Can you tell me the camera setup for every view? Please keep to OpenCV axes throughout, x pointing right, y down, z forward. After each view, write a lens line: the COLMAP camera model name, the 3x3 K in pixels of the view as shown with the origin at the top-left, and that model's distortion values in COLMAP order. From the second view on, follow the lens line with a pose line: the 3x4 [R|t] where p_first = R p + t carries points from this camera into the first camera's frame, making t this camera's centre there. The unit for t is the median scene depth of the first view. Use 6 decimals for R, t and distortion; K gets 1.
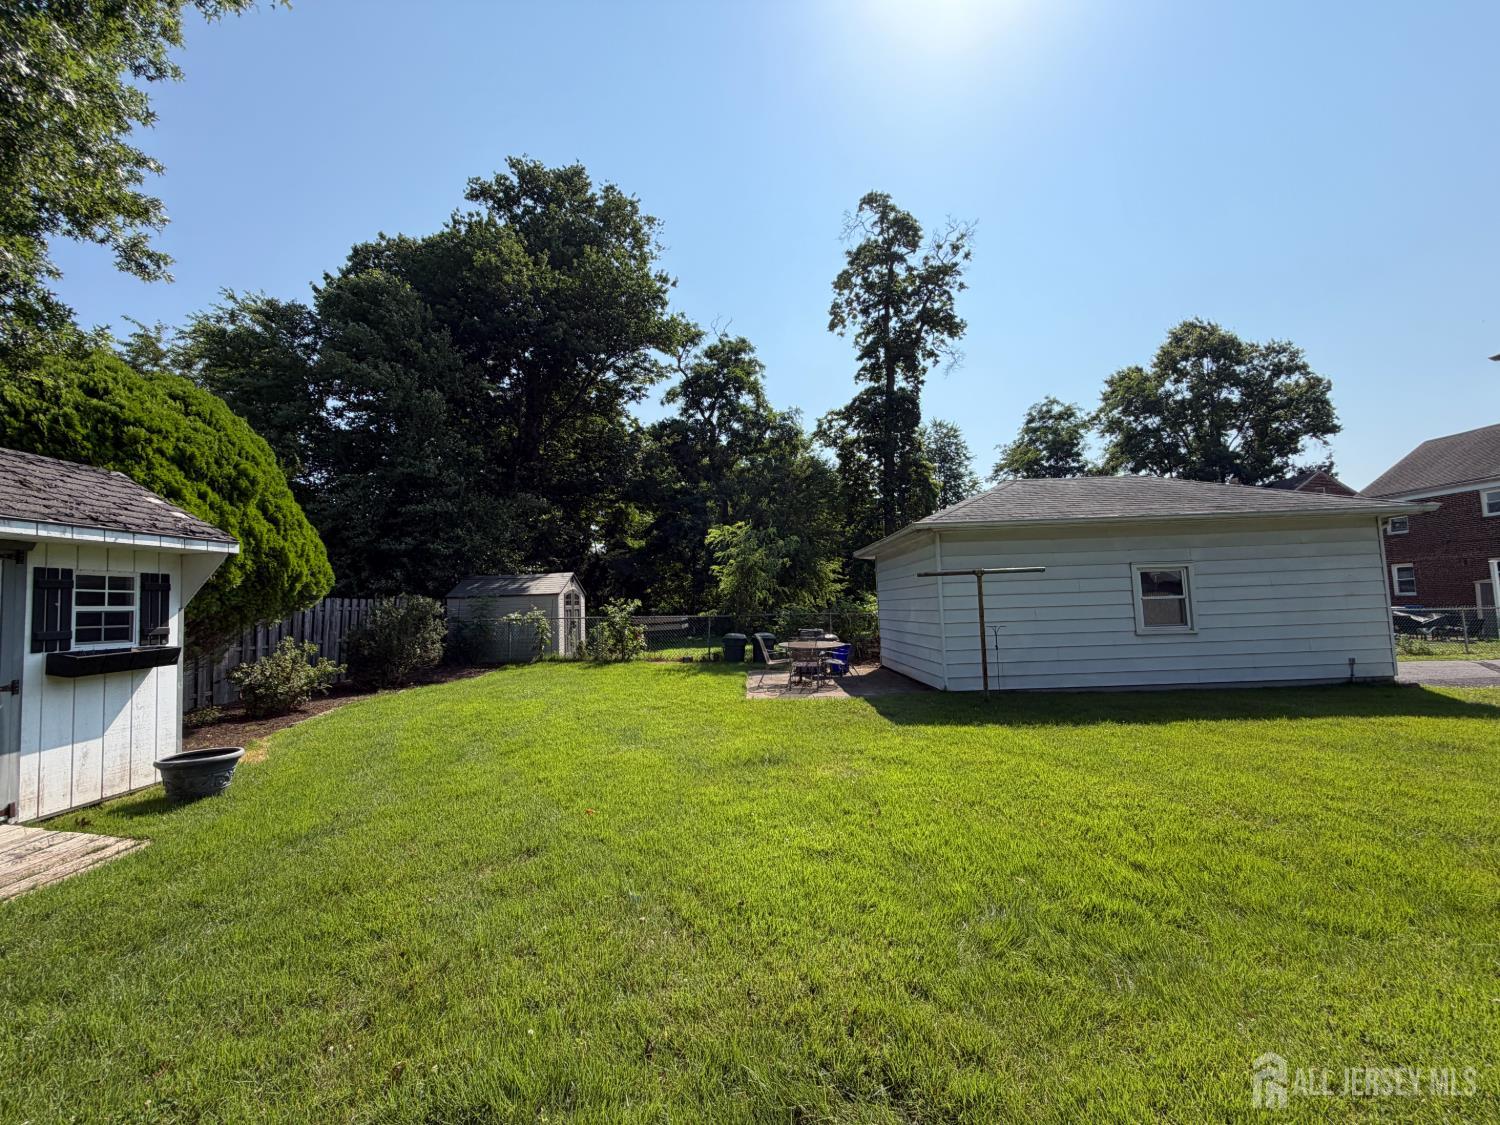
lens RADIAL K [[598.3, 0, 752.1], [0, 598.3, 565.7], [0, 0, 1]] dist [0.001916, -0.000603]
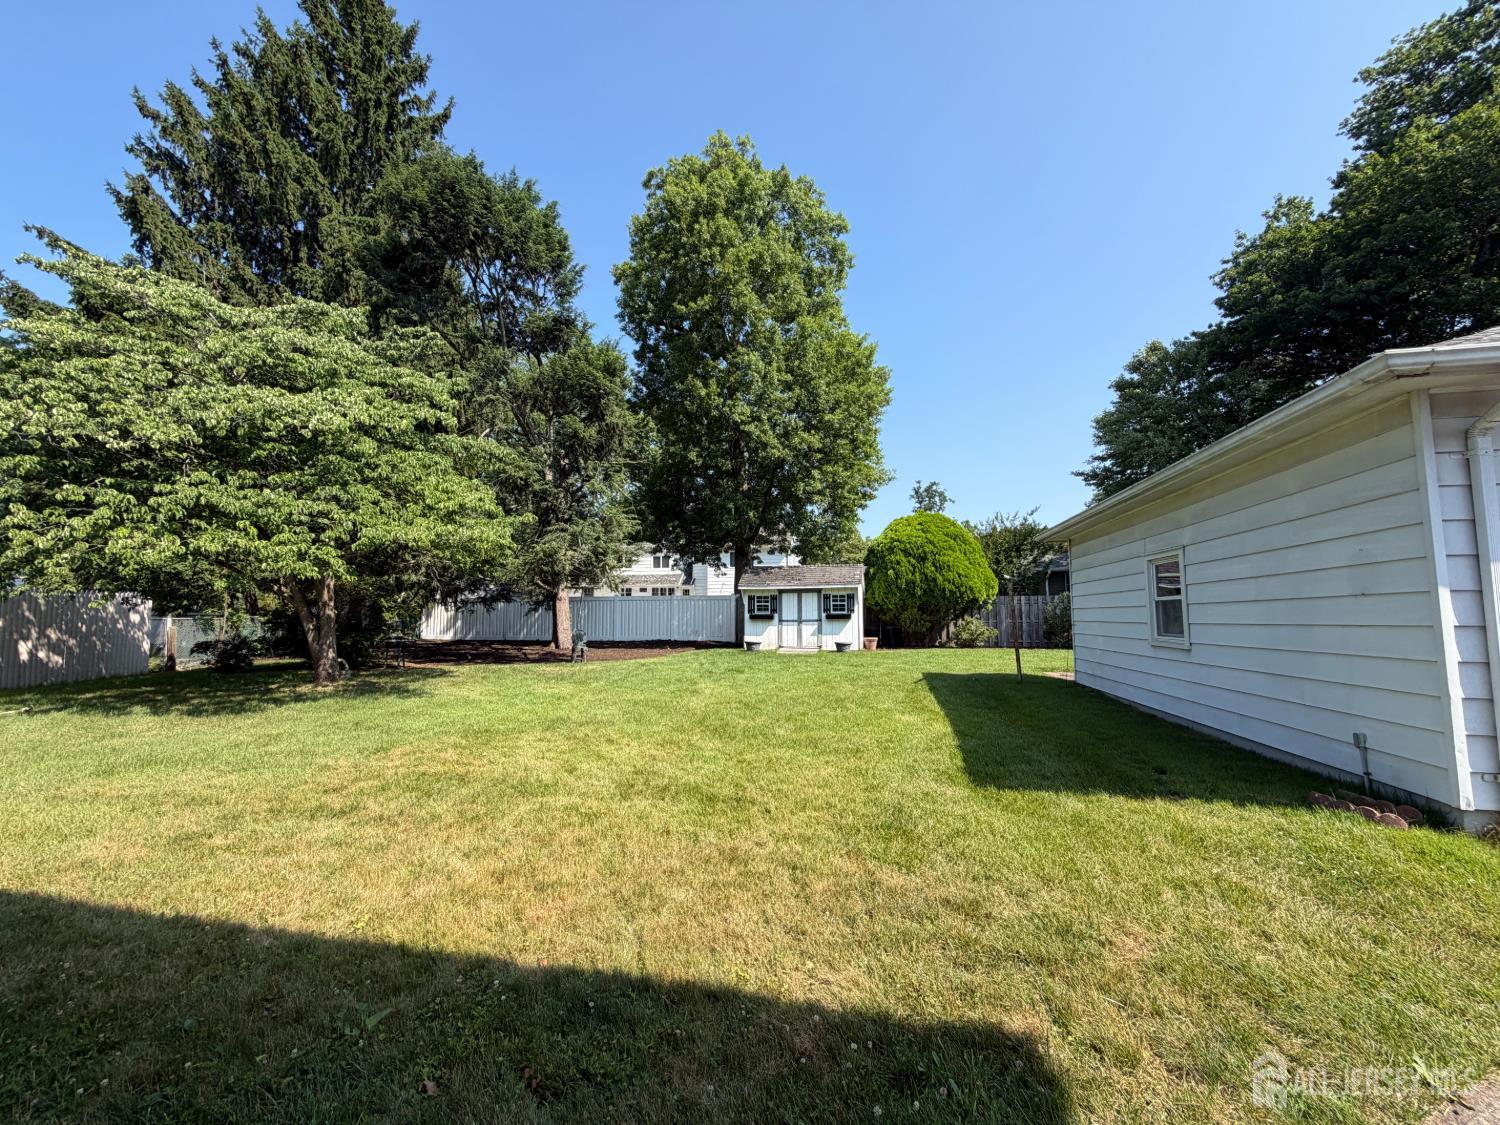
lens RADIAL K [[598.3, 0, 739.9], [0, 598.3, 562.5], [0, 0, 1]] dist [0.001916, -0.000603]
pose [[-0.218342, -0.054296, -0.974361, 1.539120], [0.077095, 0.994371, -0.072687, 0.022184], [0.972822, -0.090988, -0.212926, 0.647820]]
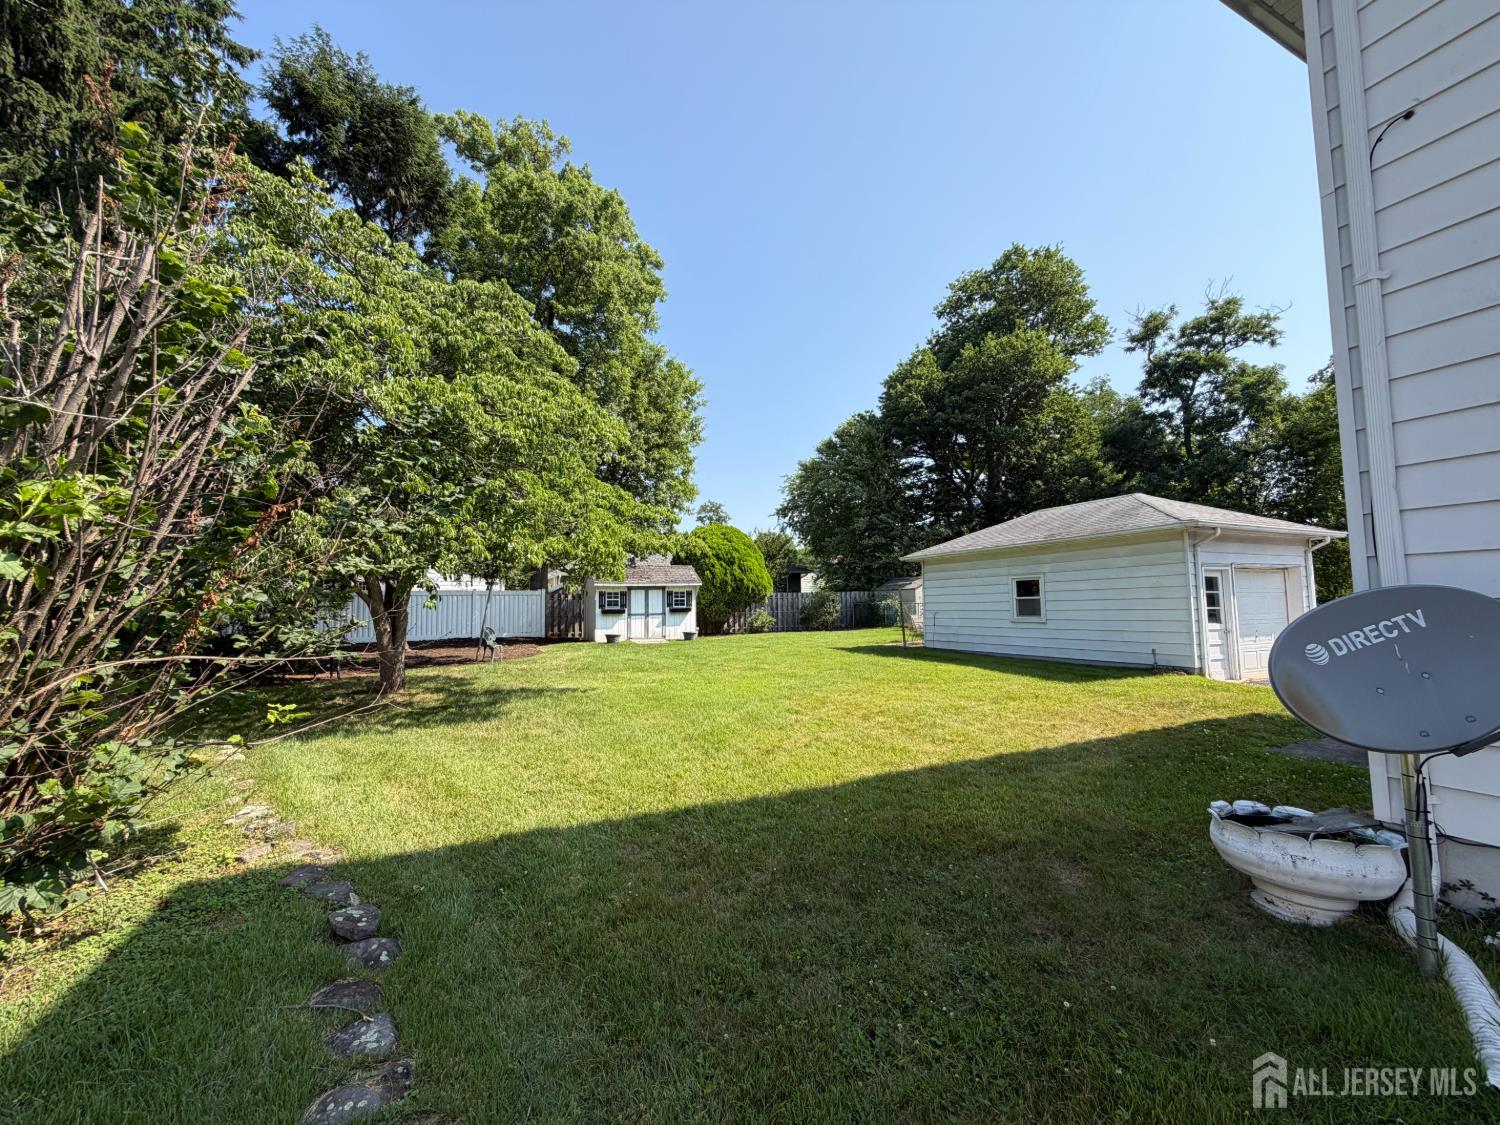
lens RADIAL K [[598.3, 0, 742.7], [0, 598.3, 567.9], [0, 0, 1]] dist [0.001916, -0.000603]
pose [[0.425614, -0.032380, -0.904325, 1.744459], [0.062400, 0.998031, -0.006367, -0.055603], [0.902751, -0.053720, 0.426797, -0.273047]]
